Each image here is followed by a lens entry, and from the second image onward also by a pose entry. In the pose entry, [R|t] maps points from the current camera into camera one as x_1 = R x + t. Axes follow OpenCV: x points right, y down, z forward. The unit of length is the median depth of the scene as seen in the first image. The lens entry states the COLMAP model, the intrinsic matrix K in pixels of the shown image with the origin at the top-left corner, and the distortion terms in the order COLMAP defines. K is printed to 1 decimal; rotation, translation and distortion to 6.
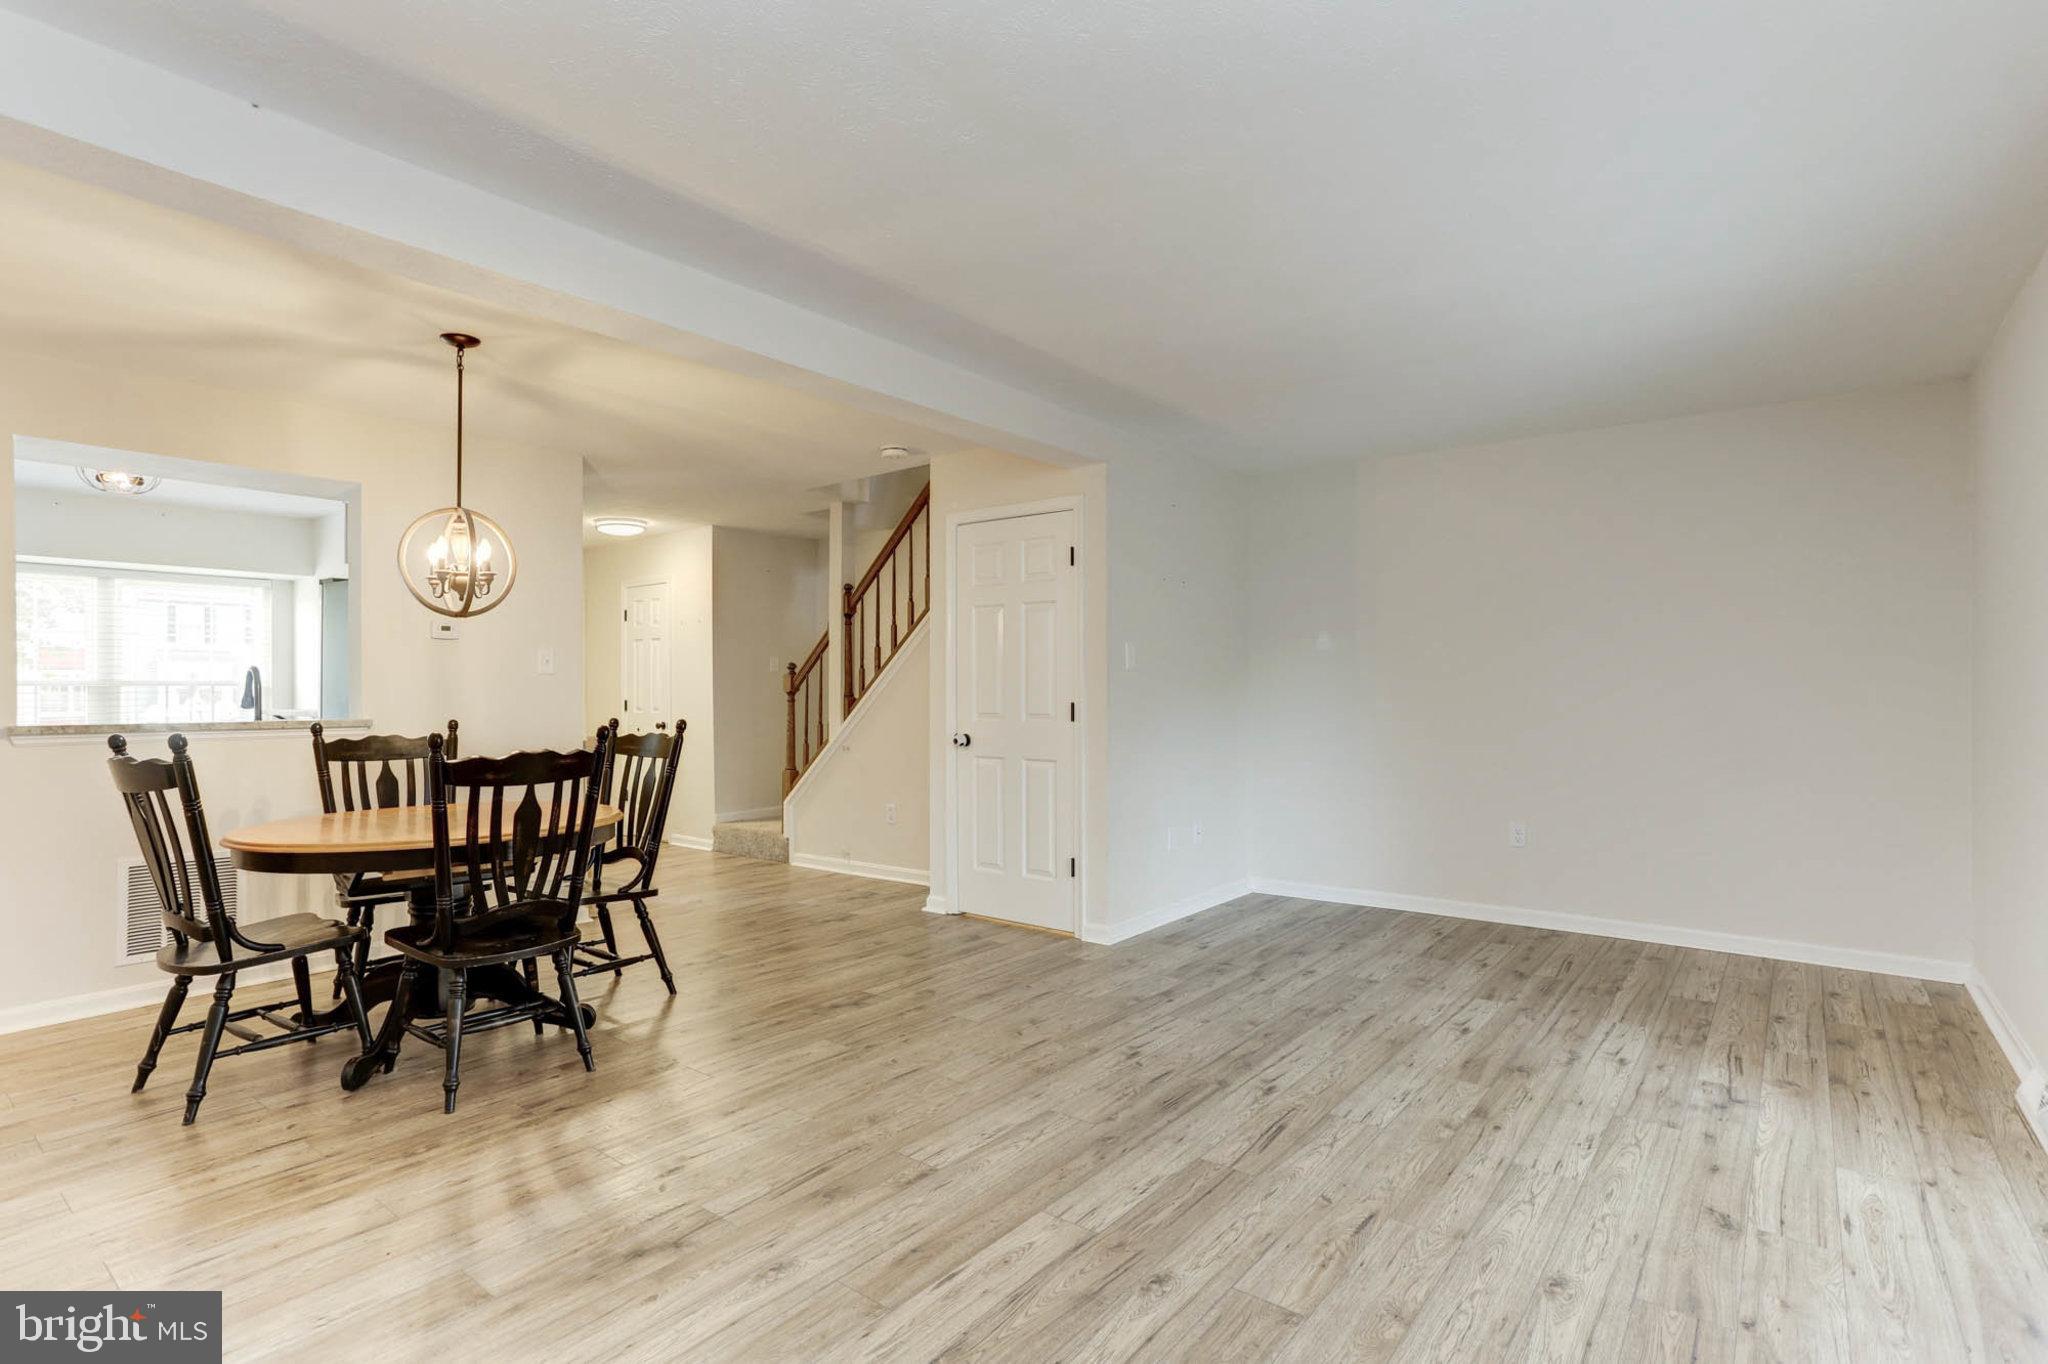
lens RADIAL K [[999.4, 0, 1005.2], [0, 999.4, 686.1], [0, 0, 1]] dist [-0.041305, 0.028082]
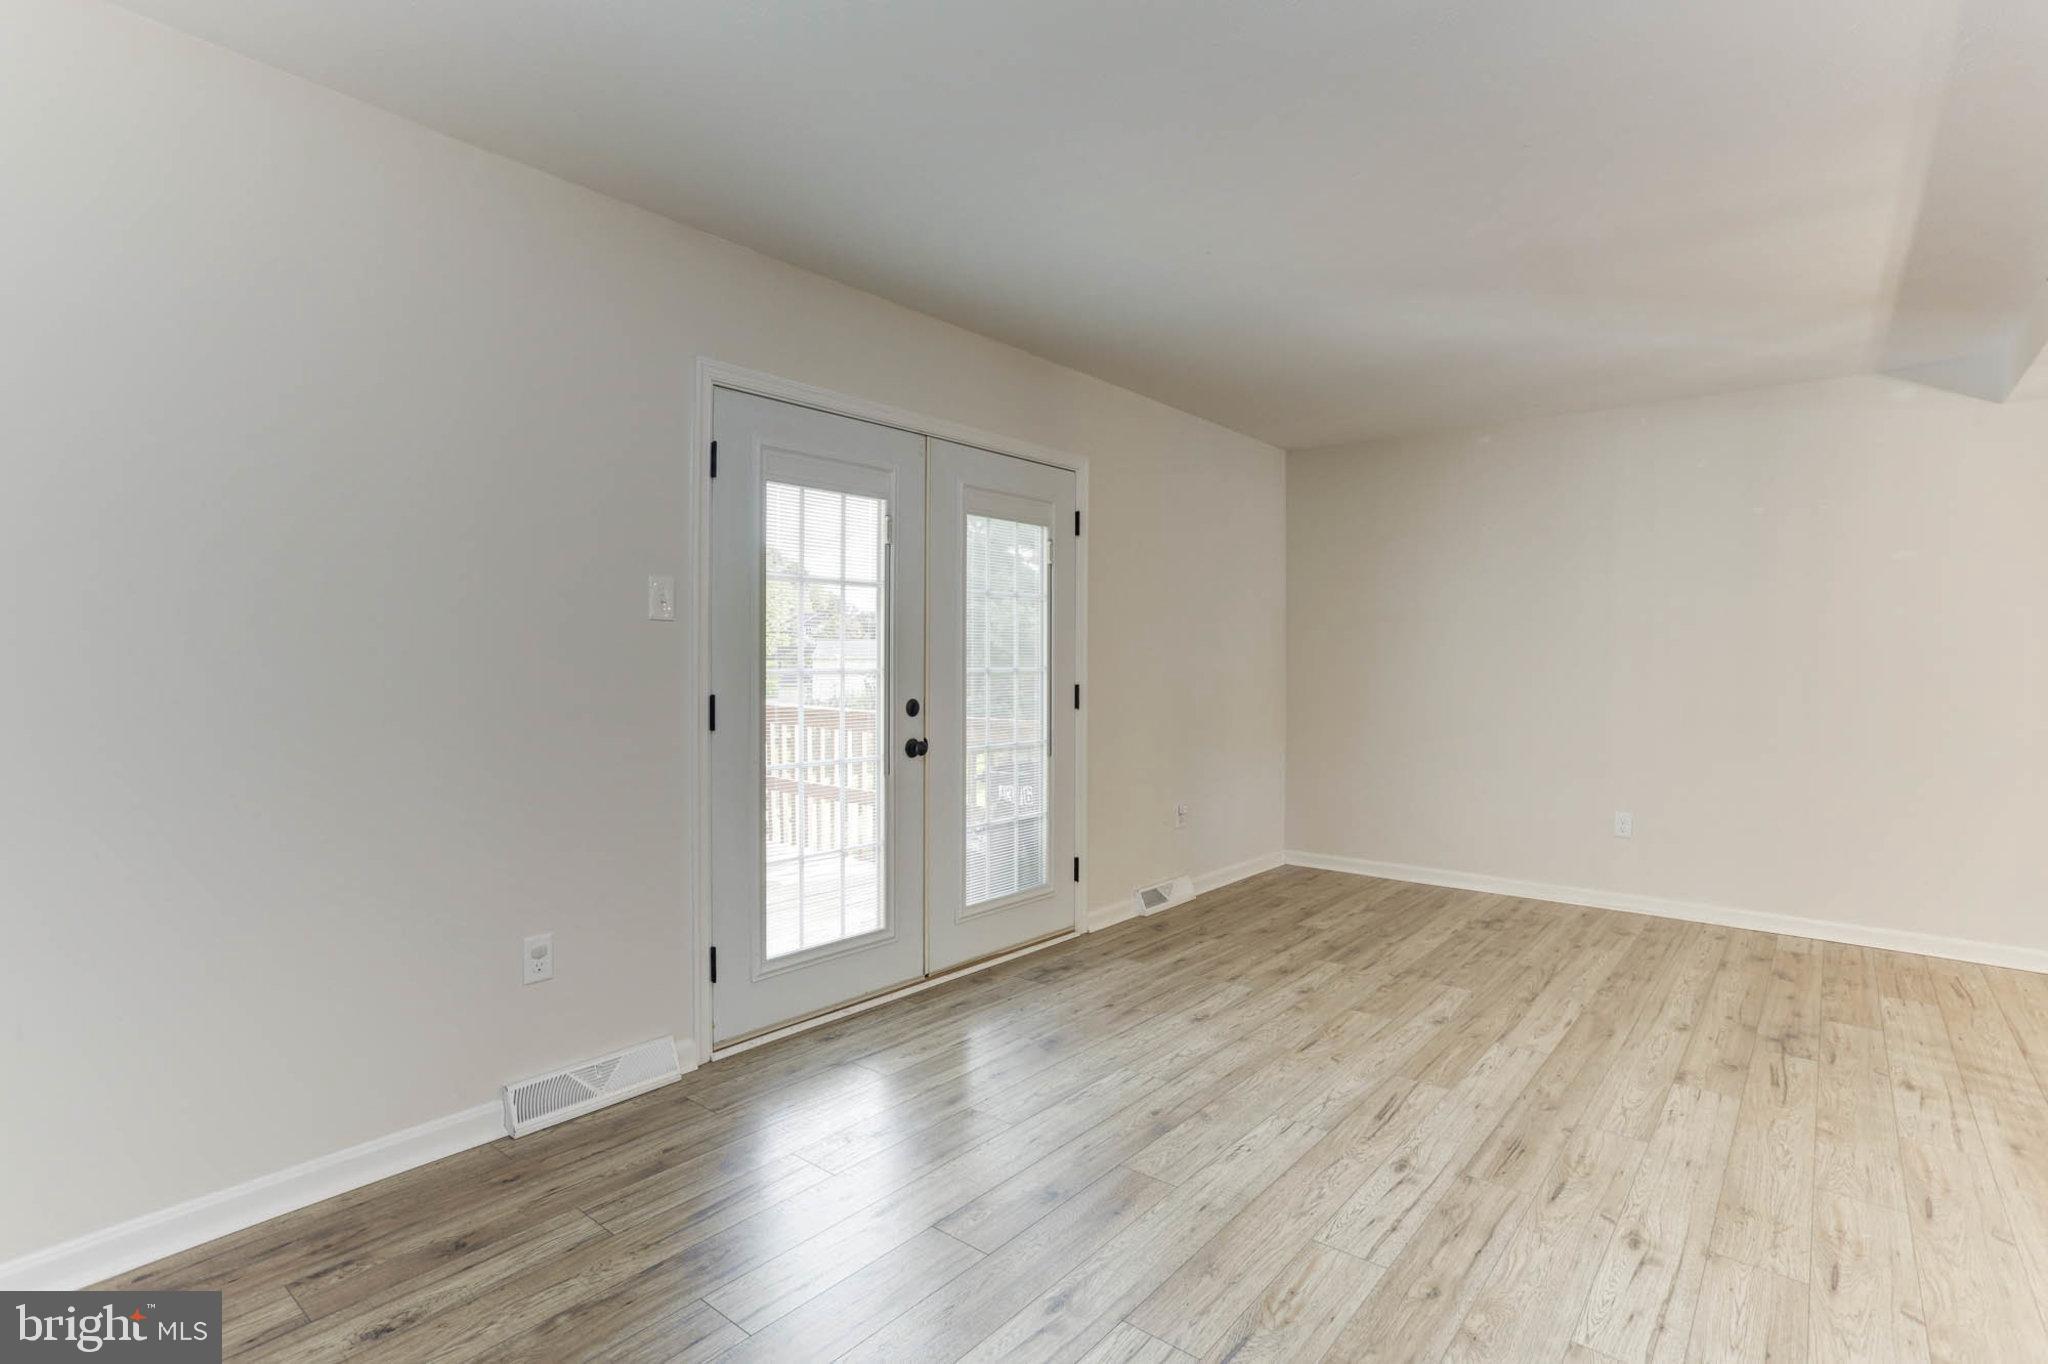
lens RADIAL K [[1007.9, 0, 1018.4], [0, 1007.9, 669.1], [0, 0, 1]] dist [-0.043674, 0.031389]
pose [[-0.999928, -0.005018, 0.010937, 0.508286], [-0.004990, 0.999984, 0.002594, 0.008802], [-0.010950, 0.002539, -0.999937, 1.612569]]
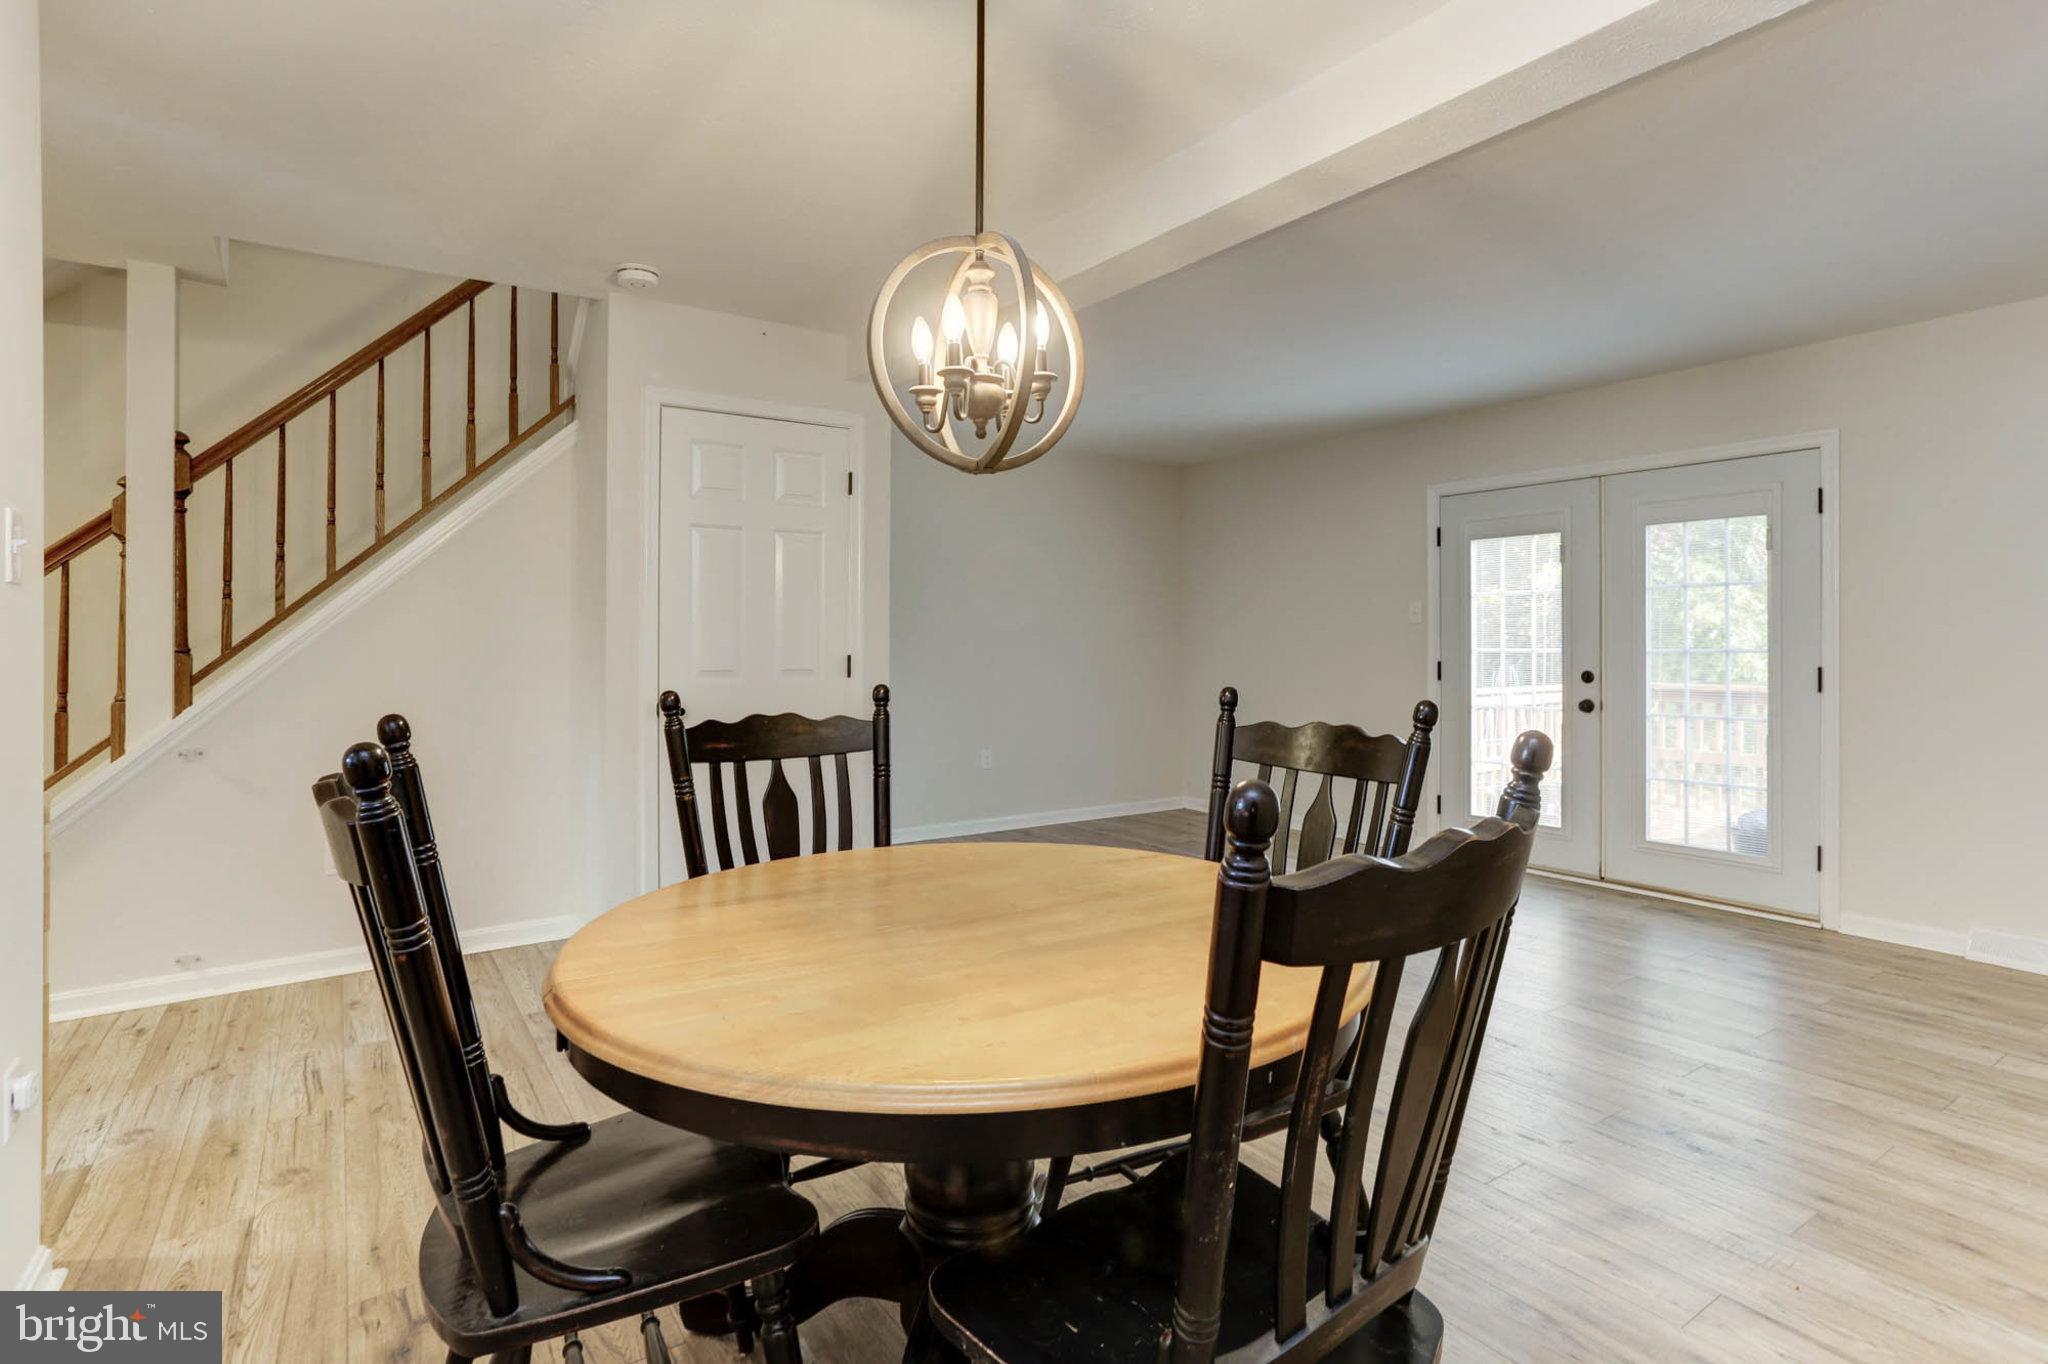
lens RADIAL K [[1026.0, 0, 1034.0], [0, 1026.0, 642.9], [0, 0, 1]] dist [-0.010054, 0.000857]
pose [[0.288120, 0.002732, 0.957590, -1.069764], [-0.004437, 0.999989, -0.001518, 0.009243], [-0.957584, -0.003811, 0.288129, 0.876495]]
